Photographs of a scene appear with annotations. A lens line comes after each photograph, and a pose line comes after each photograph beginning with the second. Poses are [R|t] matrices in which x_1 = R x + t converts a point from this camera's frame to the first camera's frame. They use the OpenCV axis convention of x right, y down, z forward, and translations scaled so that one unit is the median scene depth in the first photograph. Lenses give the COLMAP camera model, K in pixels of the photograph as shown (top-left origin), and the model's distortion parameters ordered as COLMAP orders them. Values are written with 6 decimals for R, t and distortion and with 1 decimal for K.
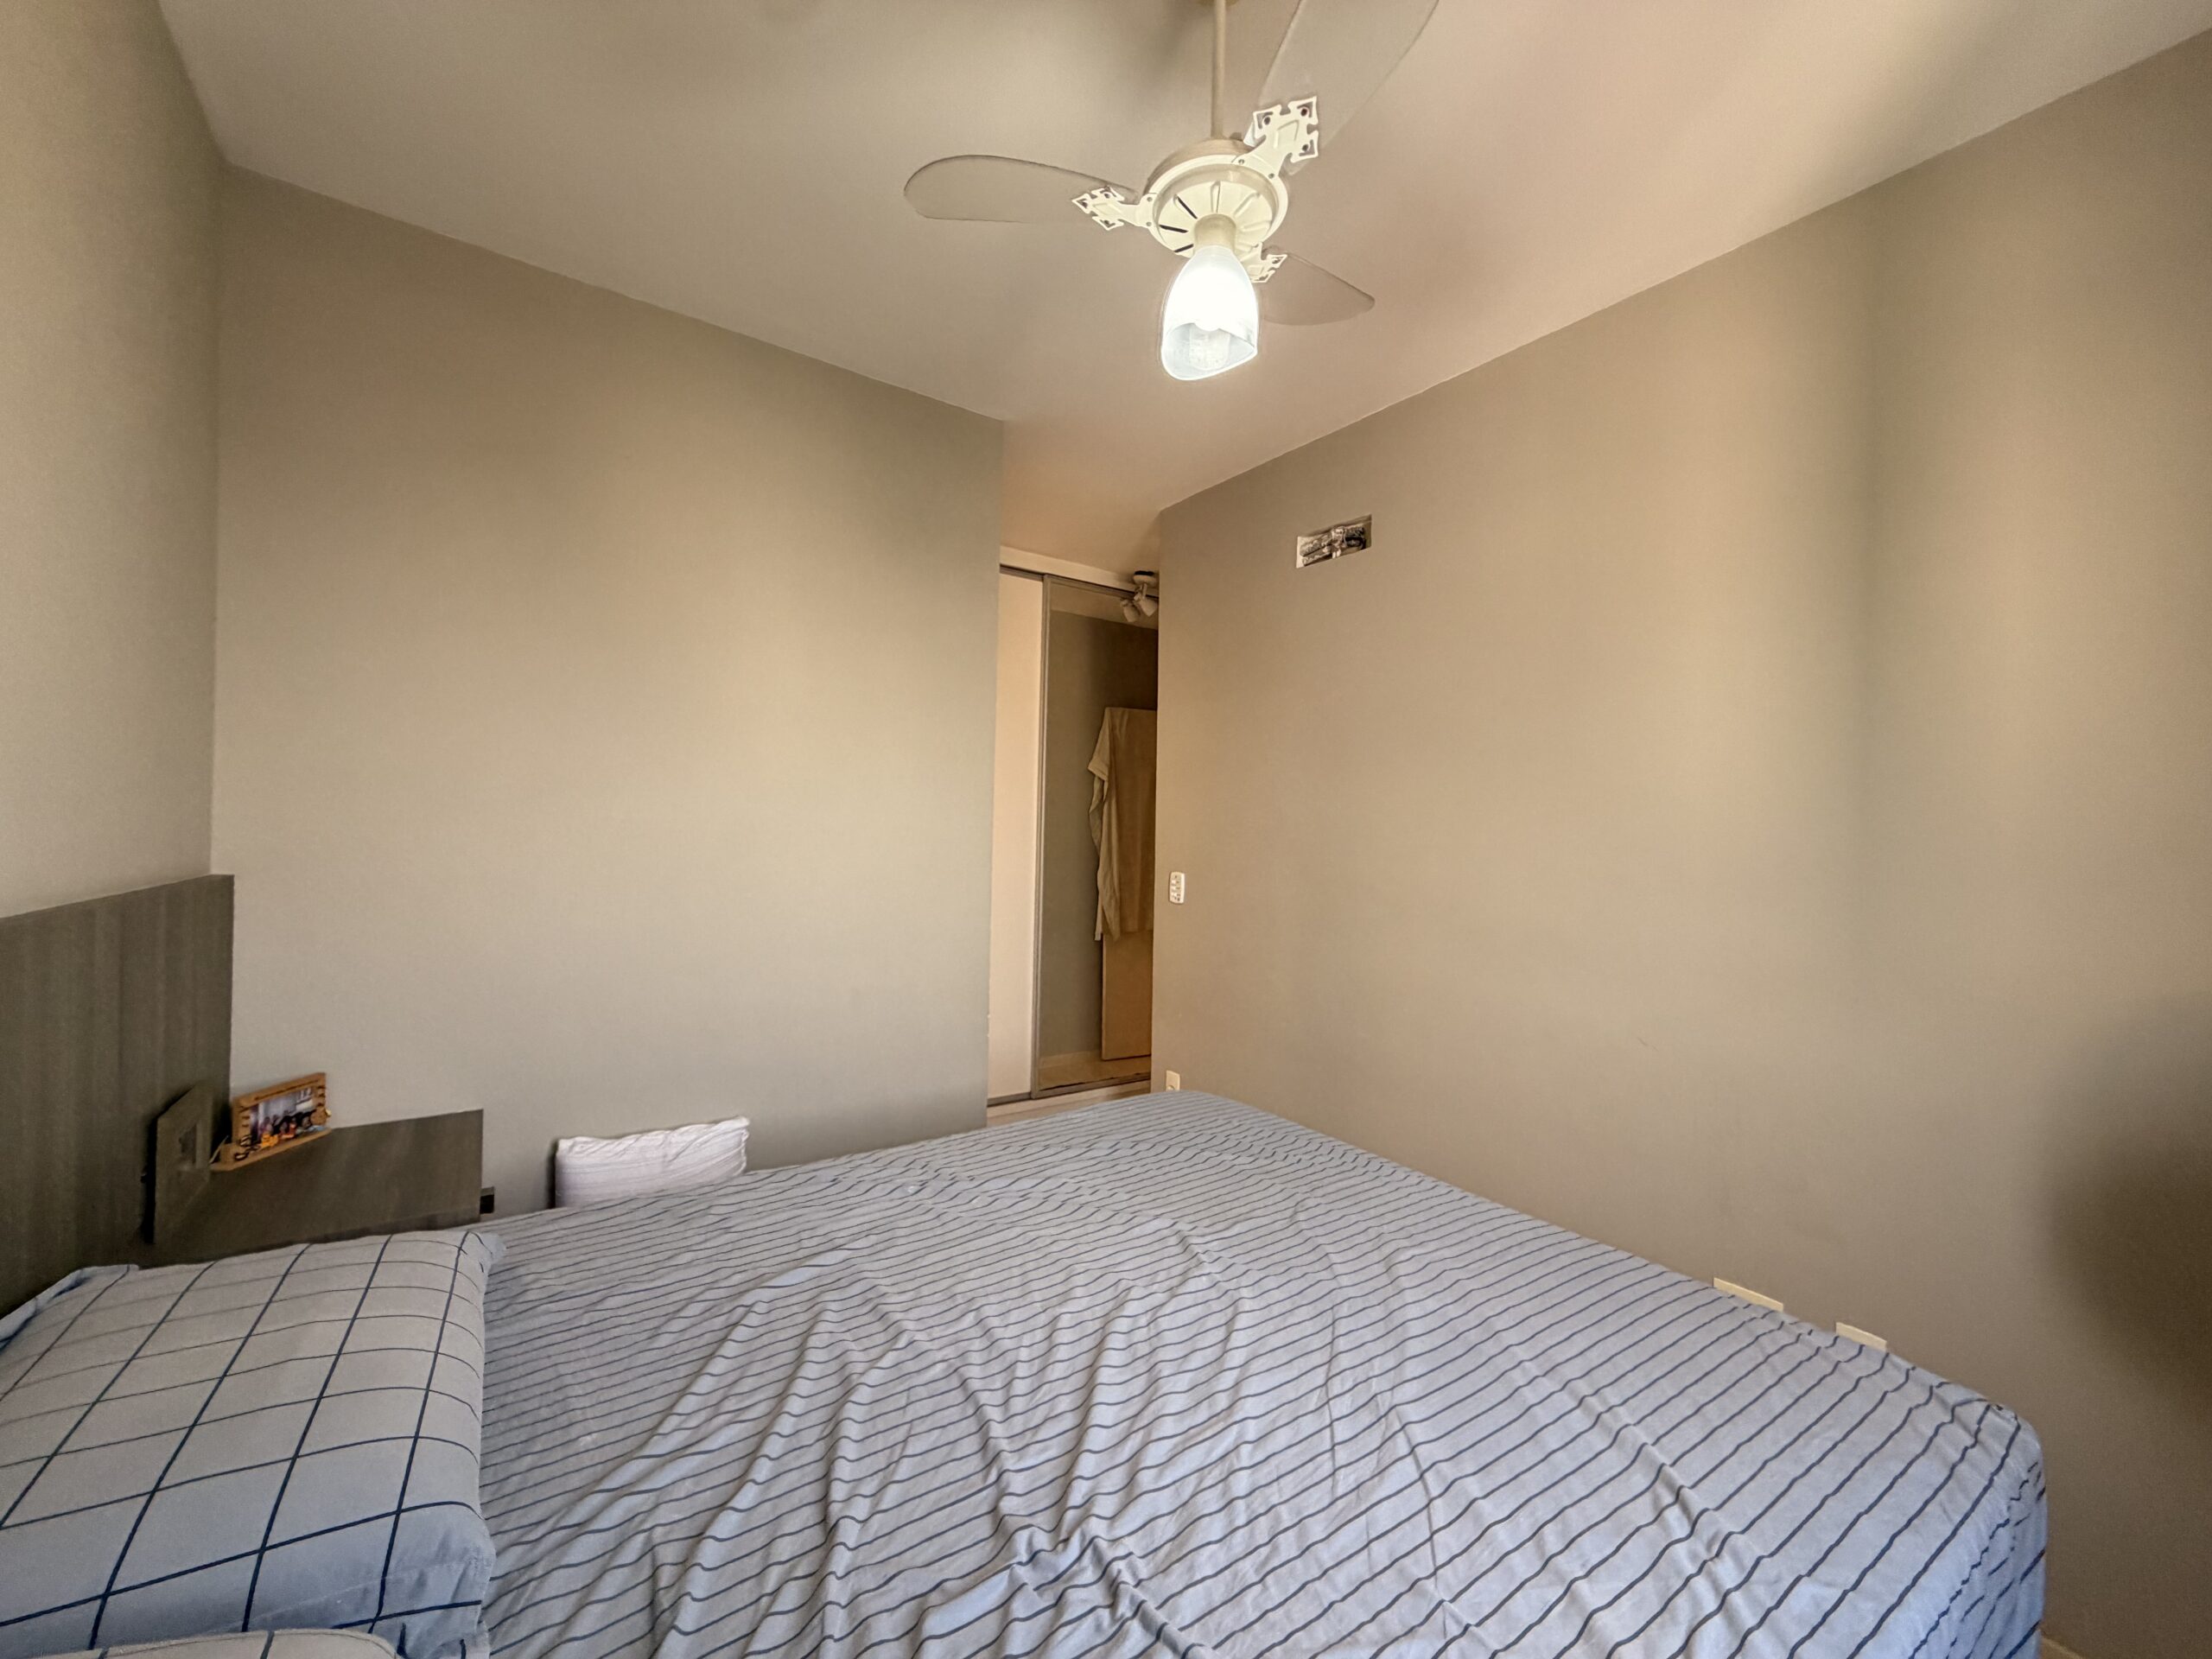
lens RADIAL K [[881.3, 0, 1098.9], [0, 881.3, 824.5], [0, 0, 1]] dist [-0.000156, -0.000073]
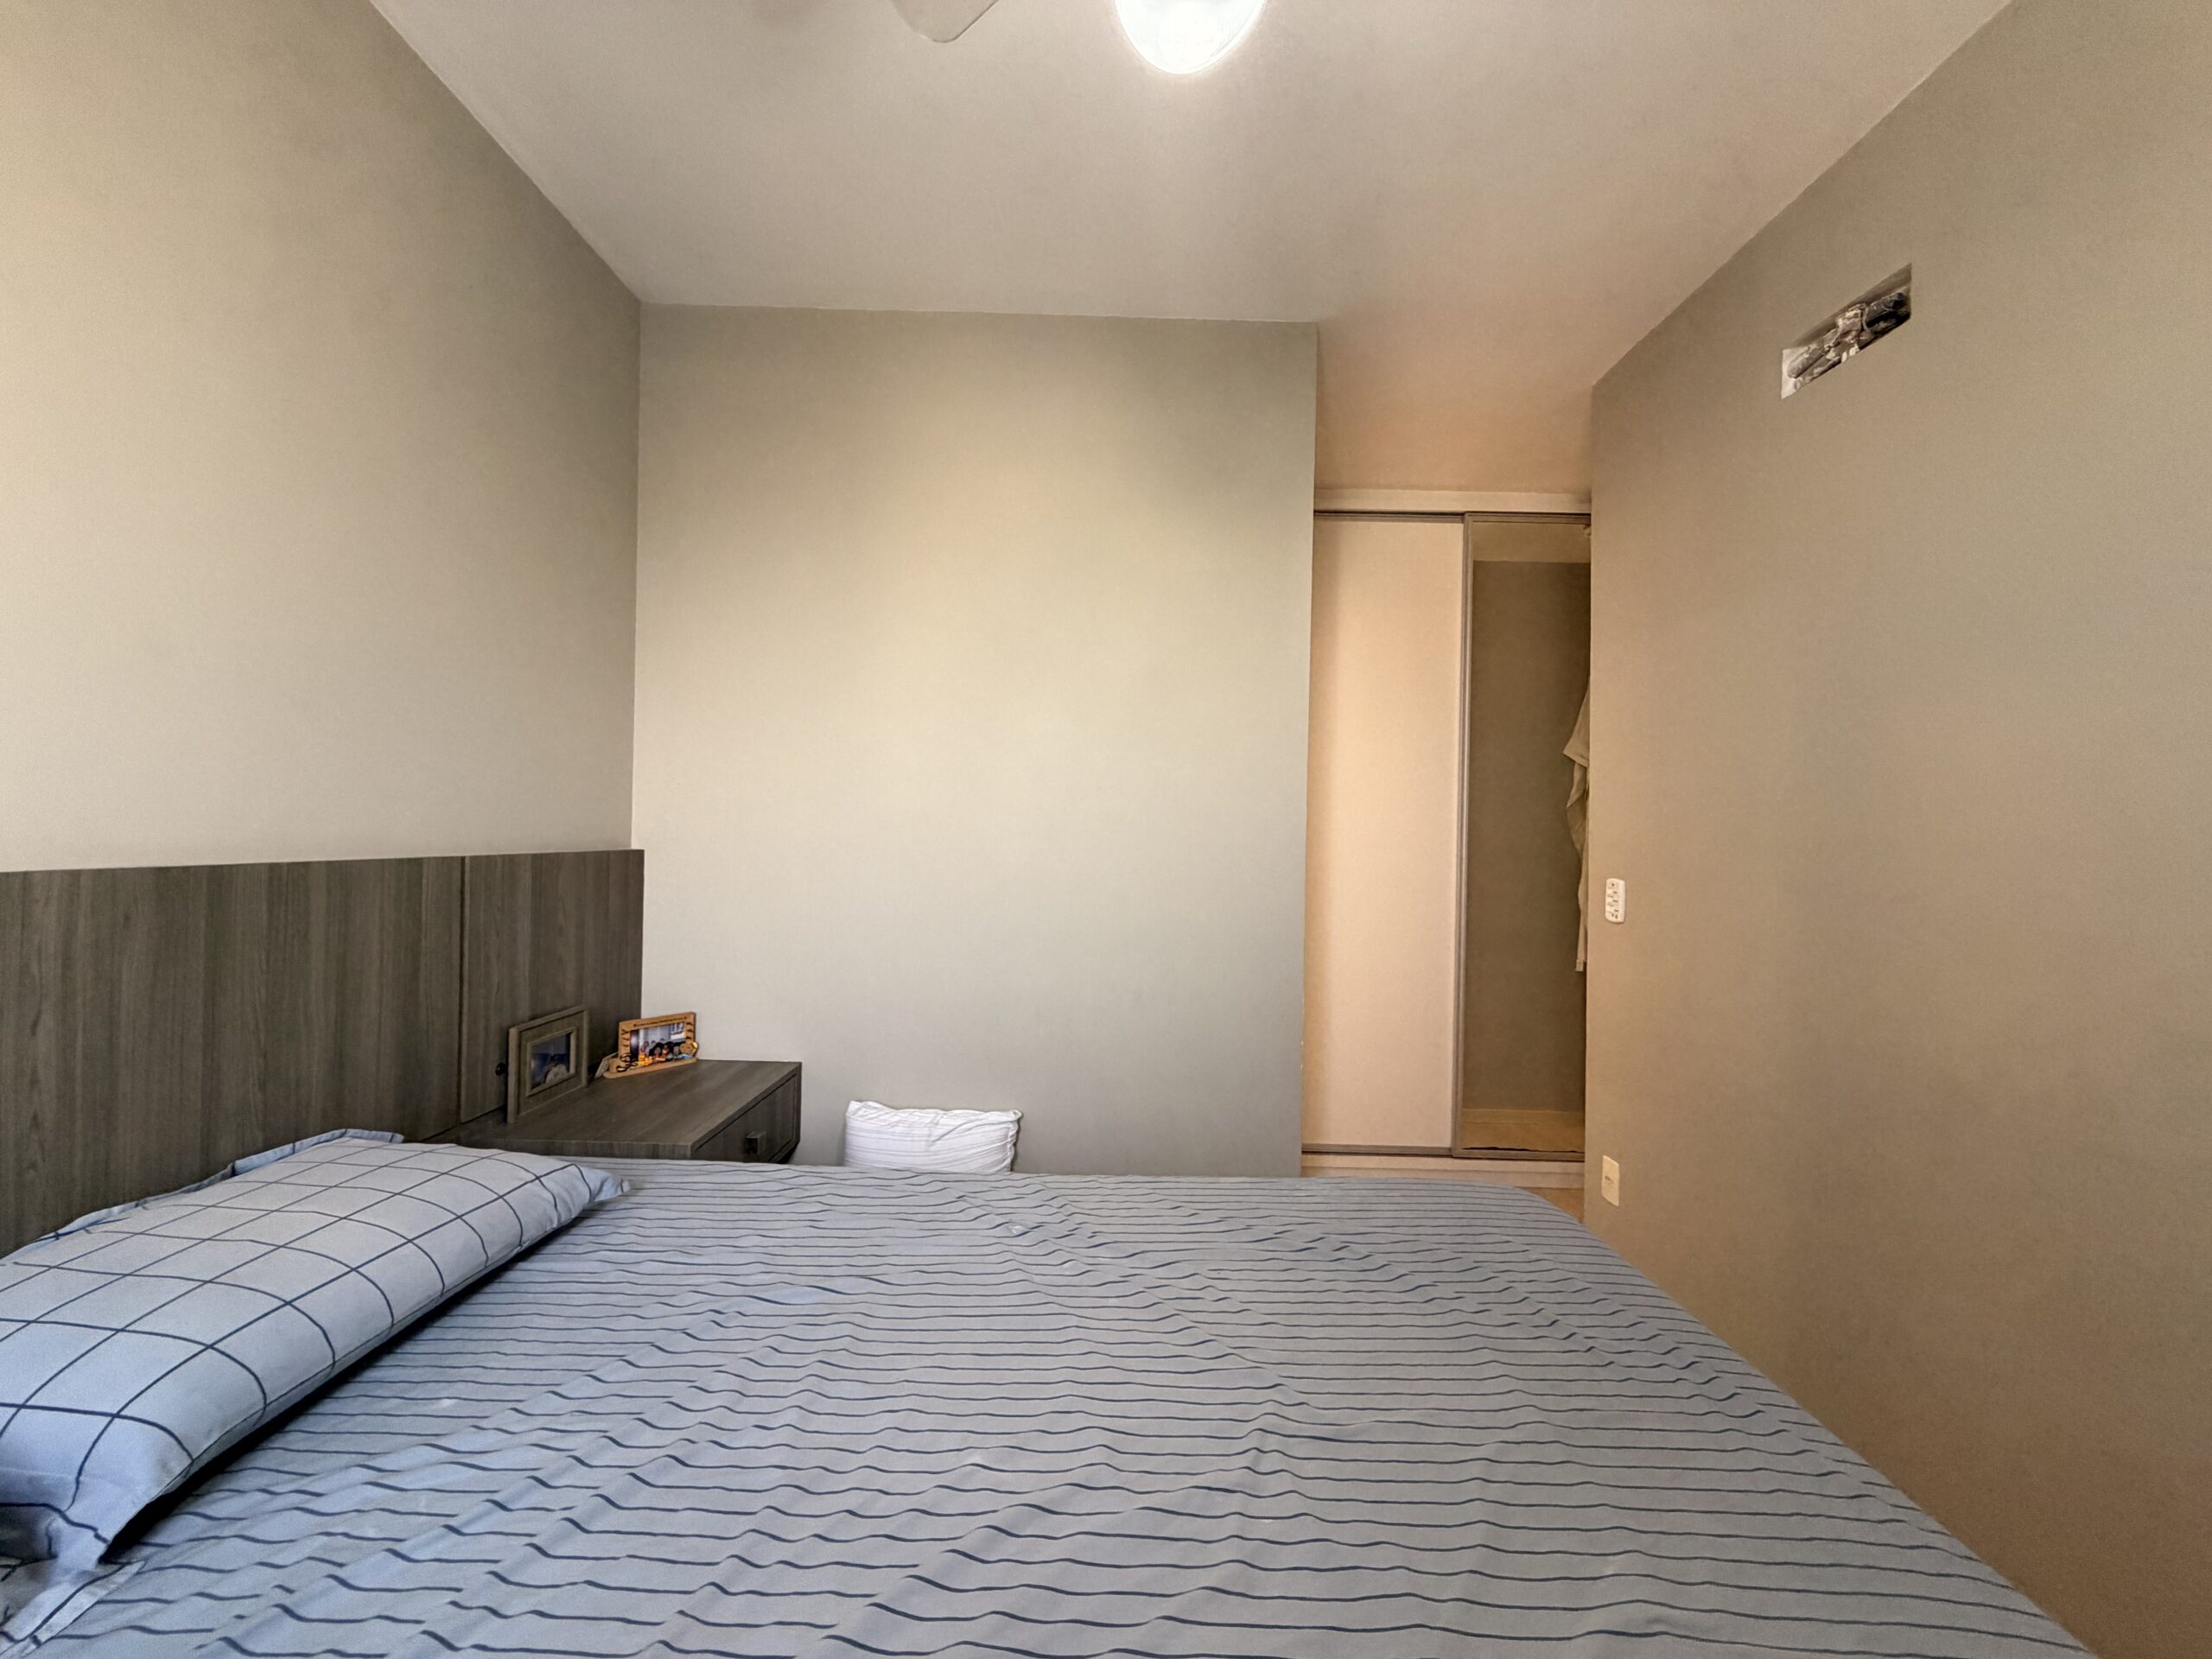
lens RADIAL K [[881.3, 0, 1098.9], [0, 881.3, 824.5], [0, 0, 1]] dist [-0.000156, -0.000073]
pose [[0.815930, -0.010566, -0.578054, 0.199042], [0.000652, 0.999849, -0.017355, 0.027794], [0.578150, 0.013784, 0.815814, 0.215425]]
